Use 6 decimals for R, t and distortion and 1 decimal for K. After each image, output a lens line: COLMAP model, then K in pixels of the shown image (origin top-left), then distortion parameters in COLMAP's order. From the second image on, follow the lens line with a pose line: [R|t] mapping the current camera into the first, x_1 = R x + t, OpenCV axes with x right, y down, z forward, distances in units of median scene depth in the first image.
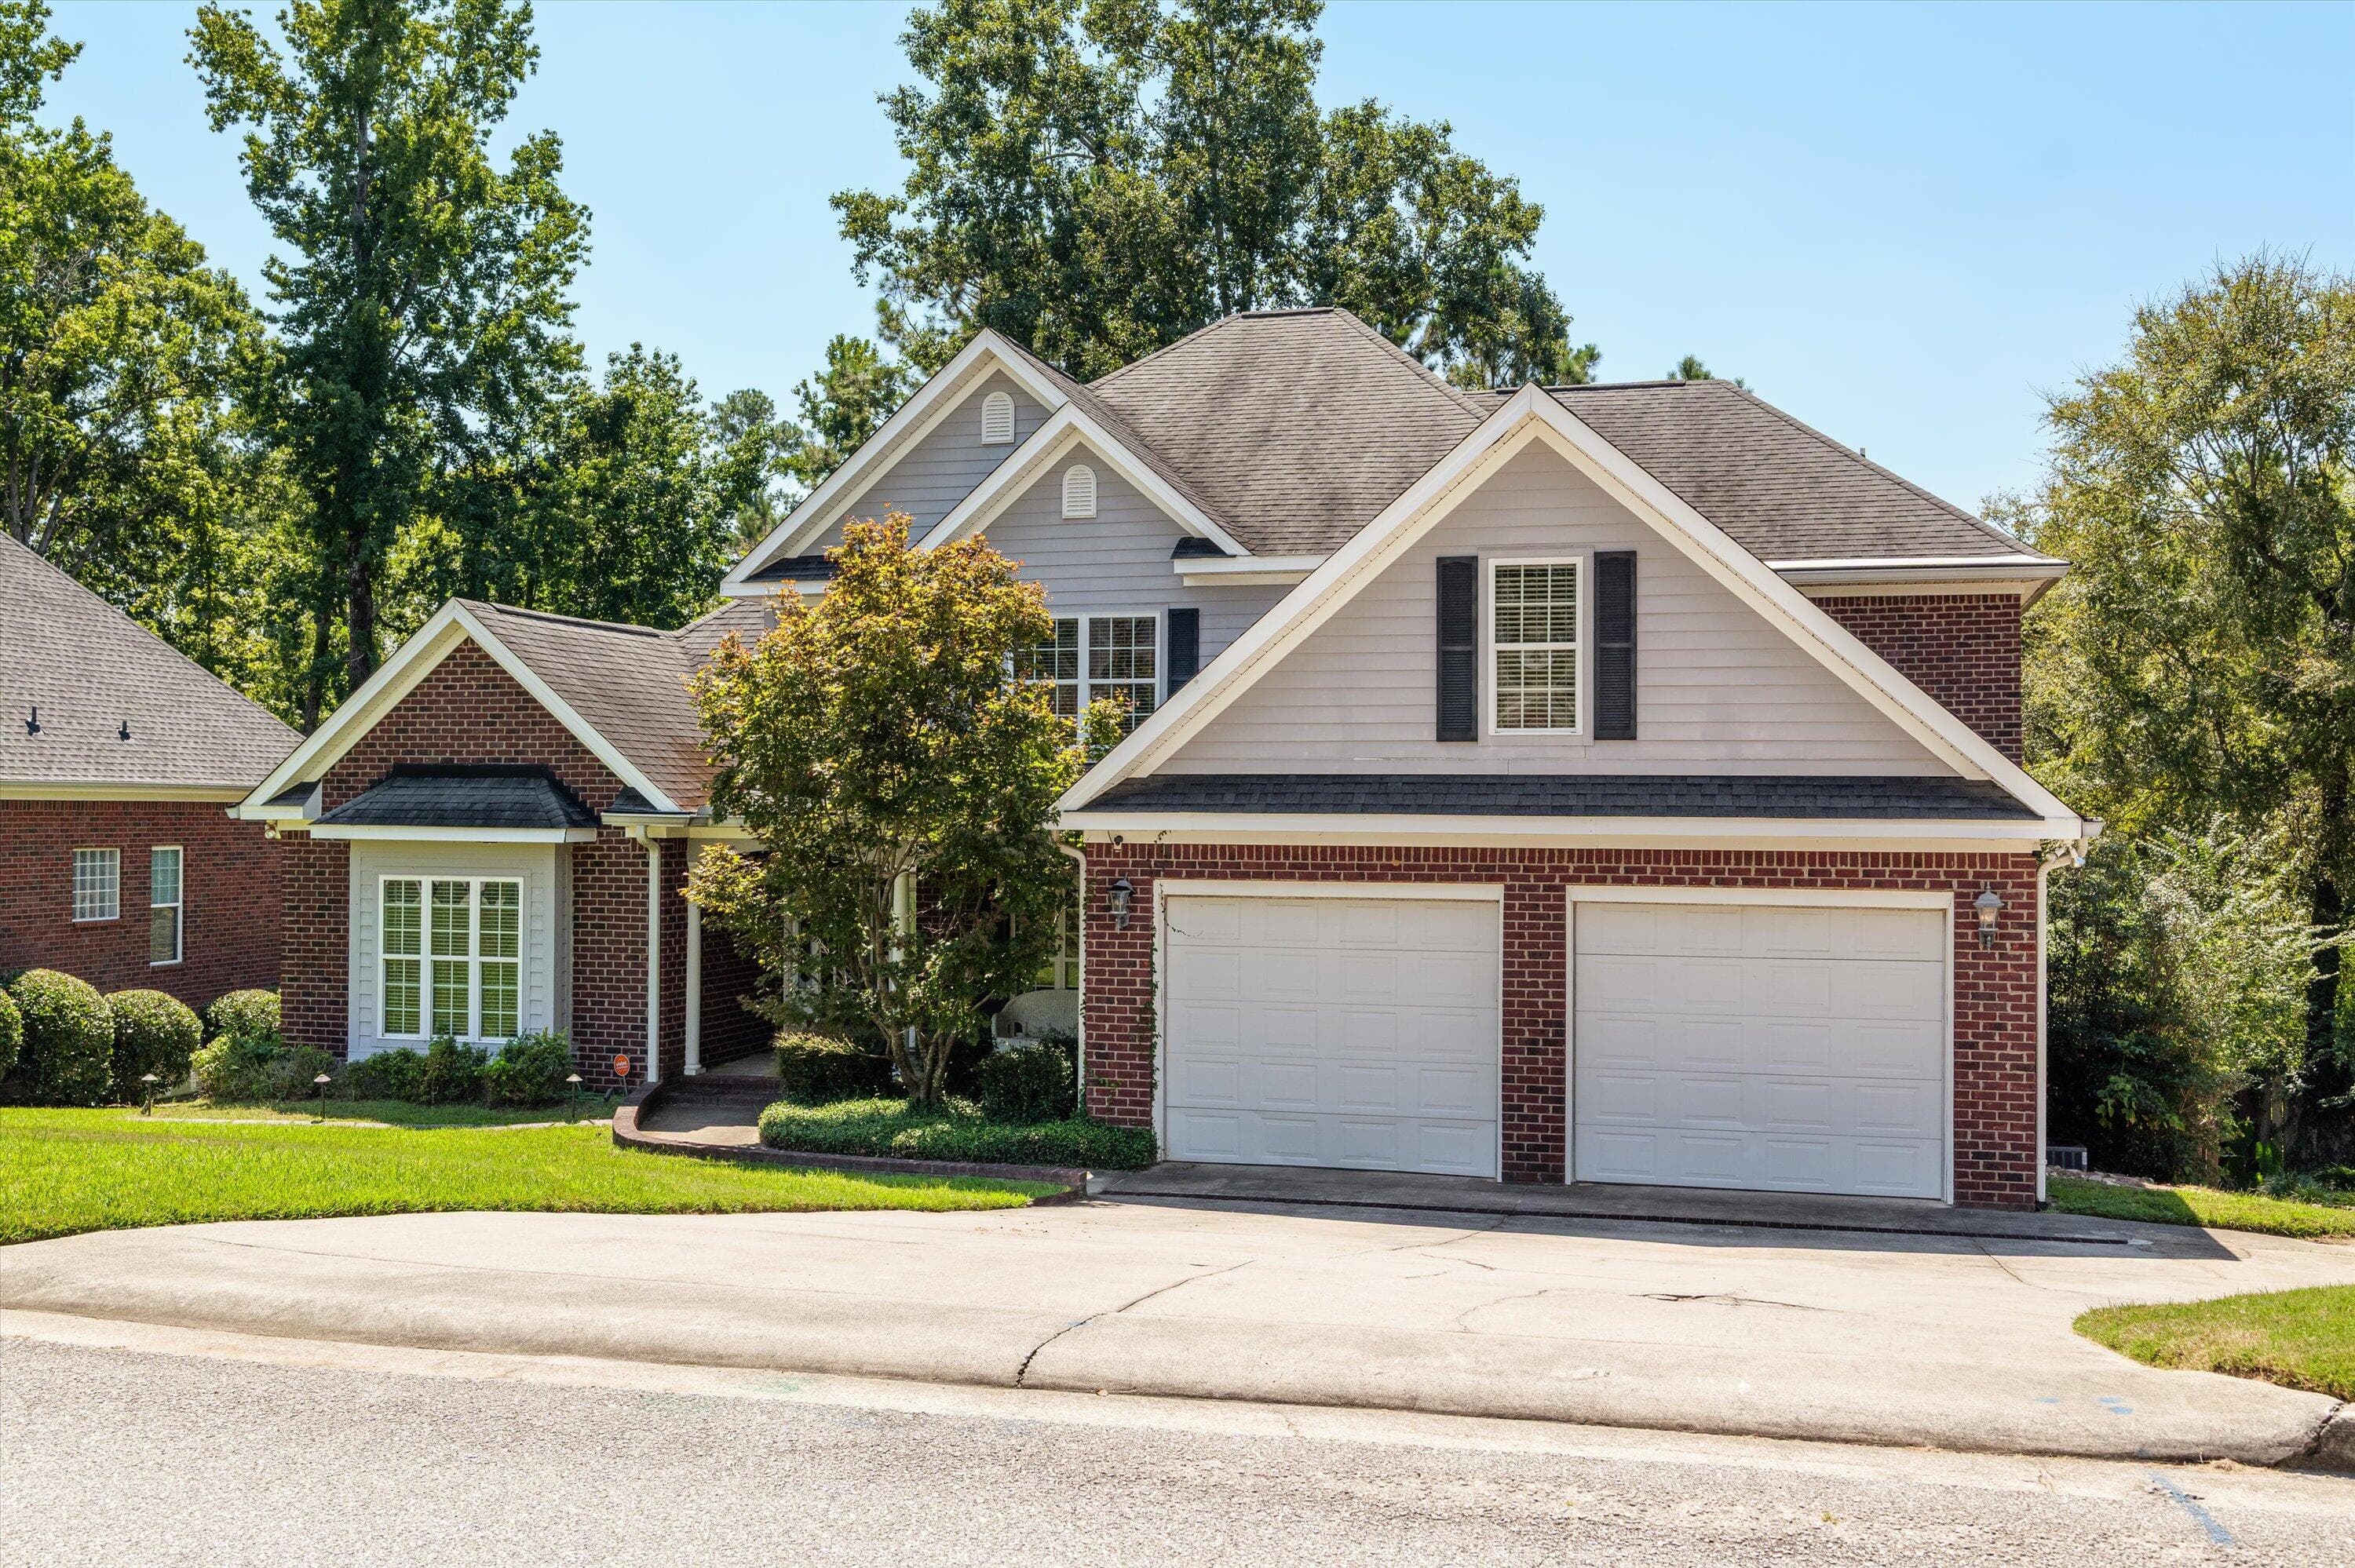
lens RADIAL K [[2240.2, 0, 1177.5], [0, 2240.2, 784.0], [0, 0, 1]] dist [-0.018812, 0.006219]
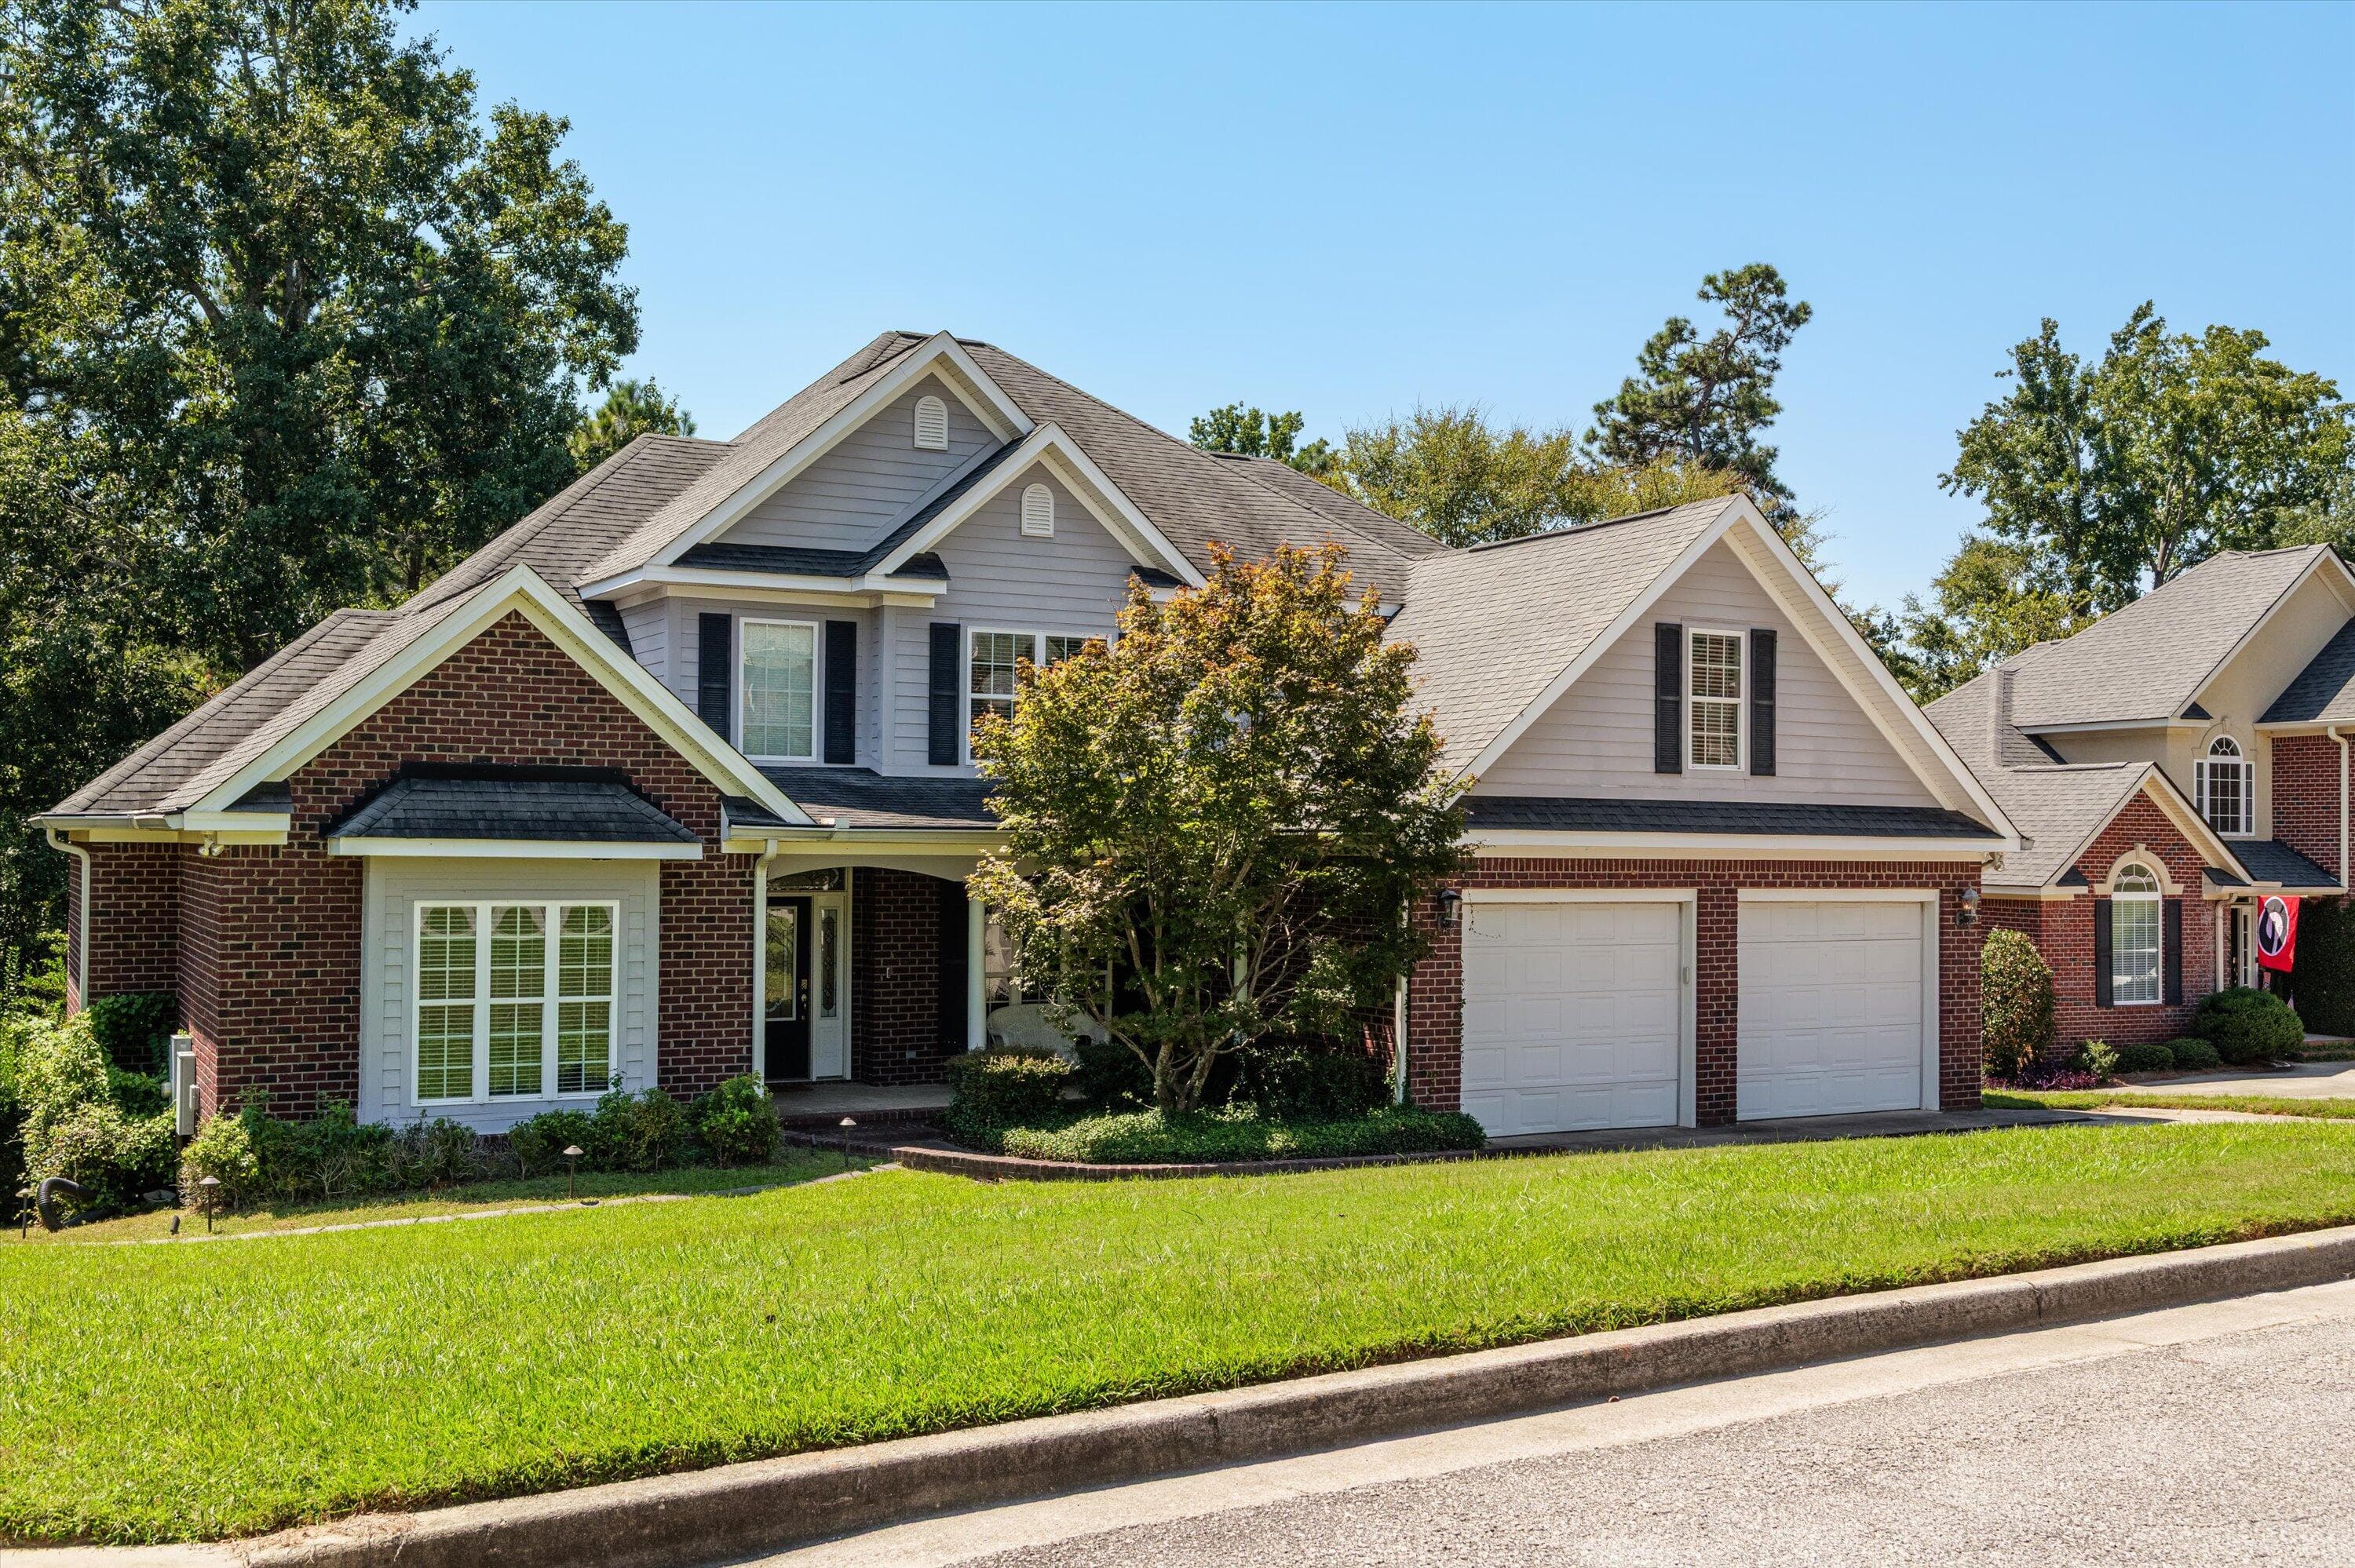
lens RADIAL K [[2240.2, 0, 1177.5], [0, 2240.2, 784.0], [0, 0, 1]] dist [-0.018812, 0.006219]
pose [[0.710956, 0.020229, 0.702945, -0.884862], [-0.014764, 0.999795, -0.013840, 0.007408], [-0.703081, -0.000539, 0.711109, 0.296578]]
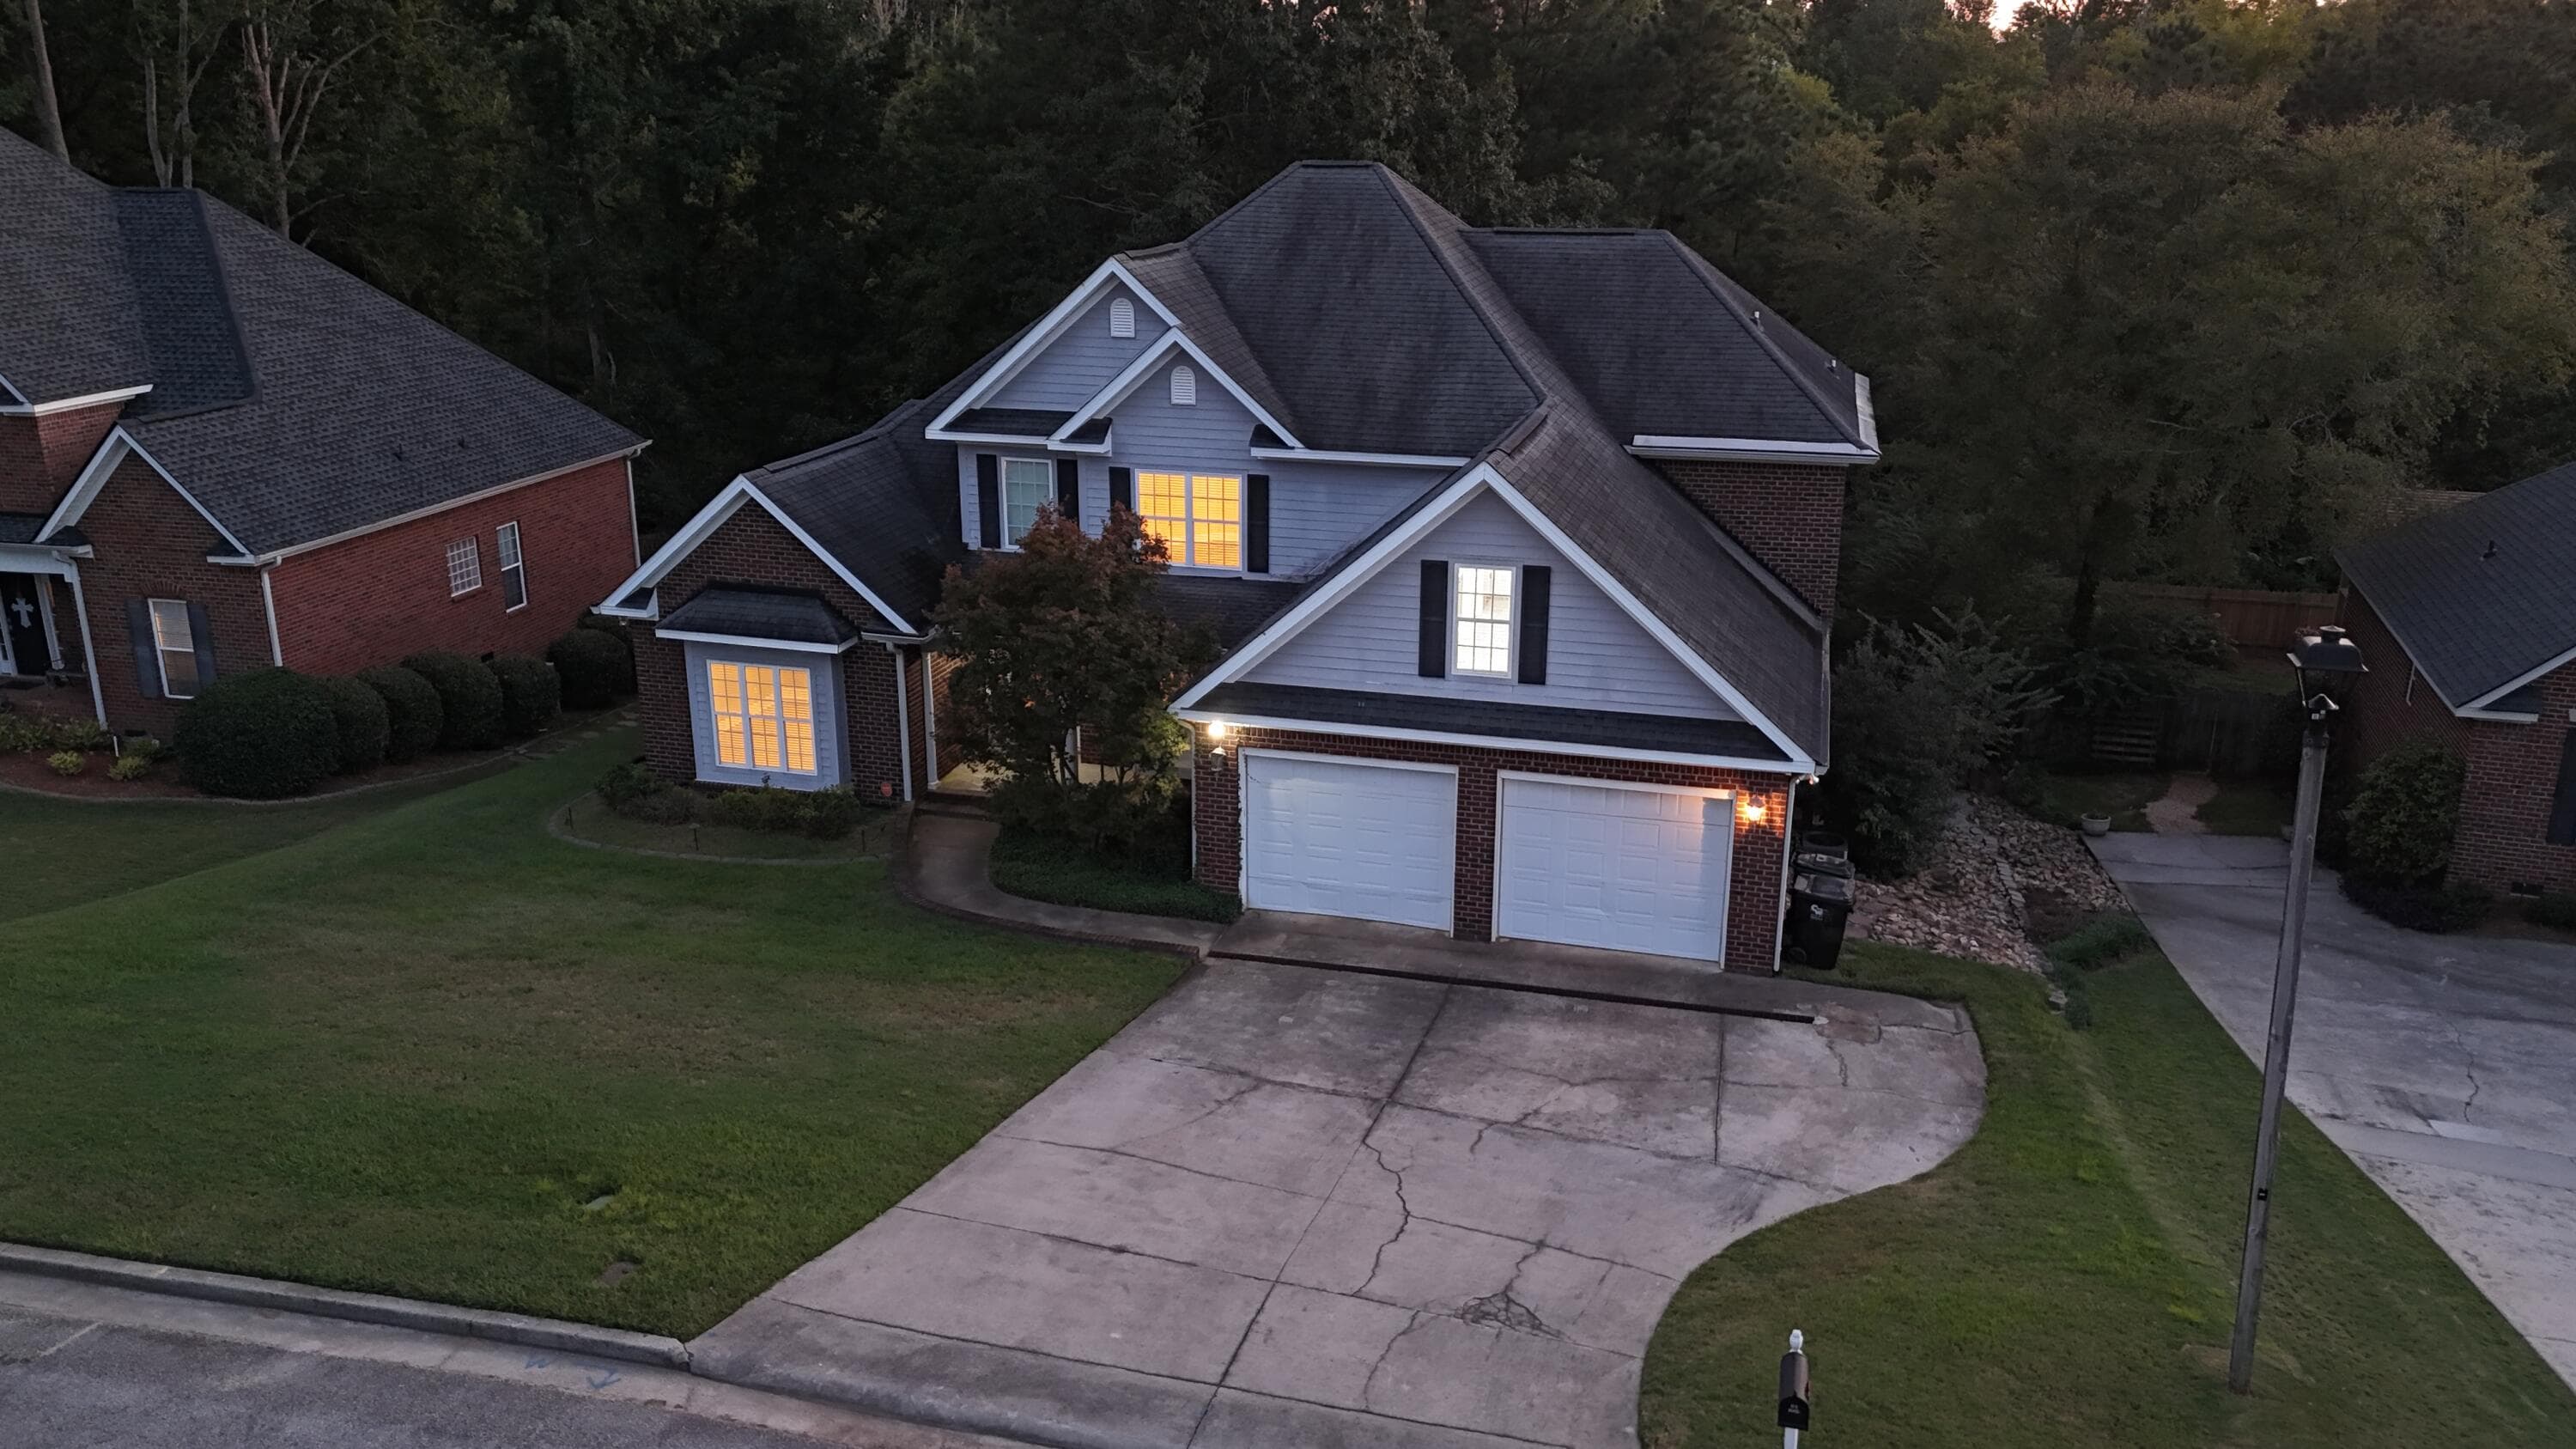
lens RADIAL K [[1923.7, 0, 1288.0], [0, 1923.7, 724.5], [0, 0, 1]] dist [0.101047, -0.000073]
pose [[0.999908, -0.005321, 0.012438, 0.006933], [0.001108, 0.948526, 0.316696, -0.390329], [-0.013483, -0.316654, 0.948445, -0.266072]]
